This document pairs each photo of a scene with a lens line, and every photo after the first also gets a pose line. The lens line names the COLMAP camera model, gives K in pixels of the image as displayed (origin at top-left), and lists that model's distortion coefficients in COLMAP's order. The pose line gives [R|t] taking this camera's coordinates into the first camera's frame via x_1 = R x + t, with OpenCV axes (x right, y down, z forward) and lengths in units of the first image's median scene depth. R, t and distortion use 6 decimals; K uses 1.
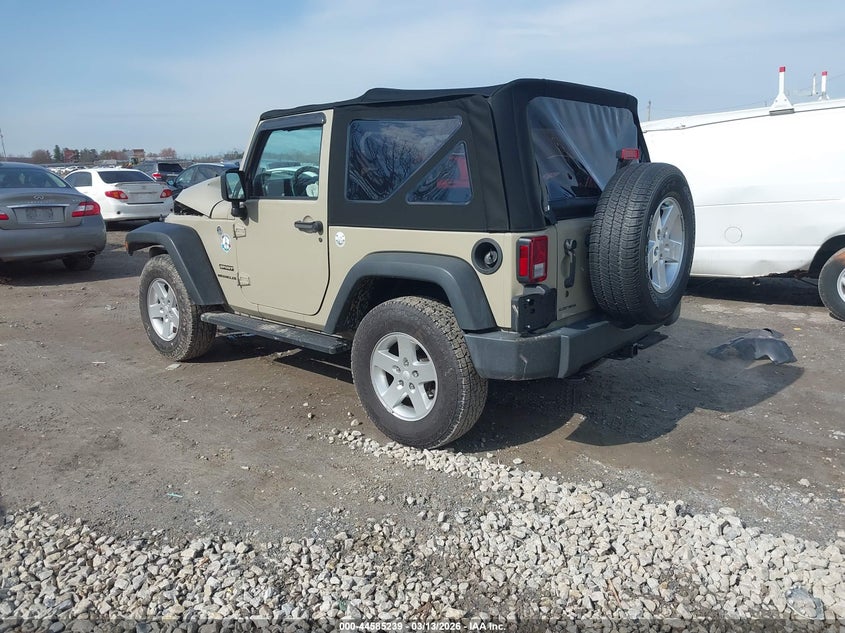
lens RADIAL K [[645.0, 0, 421.4], [0, 645.0, 329.8], [0, 0, 1]] dist [0.021388, 0.004783]
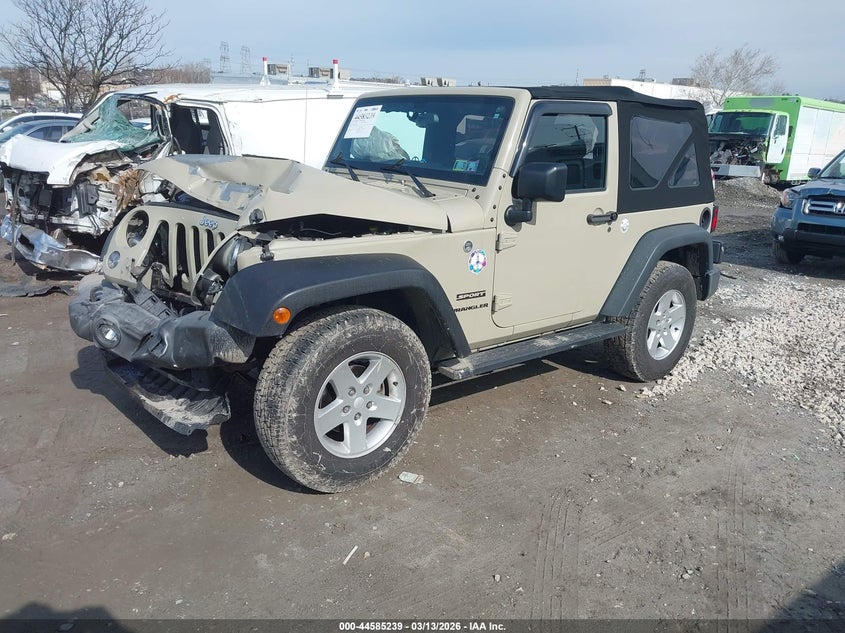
lens RADIAL K [[659.1, 0, 422.5], [0, 659.1, 316.5], [0, 0, 1]] dist [0.004481, 0.000573]
pose [[0.176852, -0.256397, 0.950255, -1.228692], [0.210650, 0.952962, 0.217924, -0.296833], [-0.961431, 0.161631, 0.222543, 1.070349]]
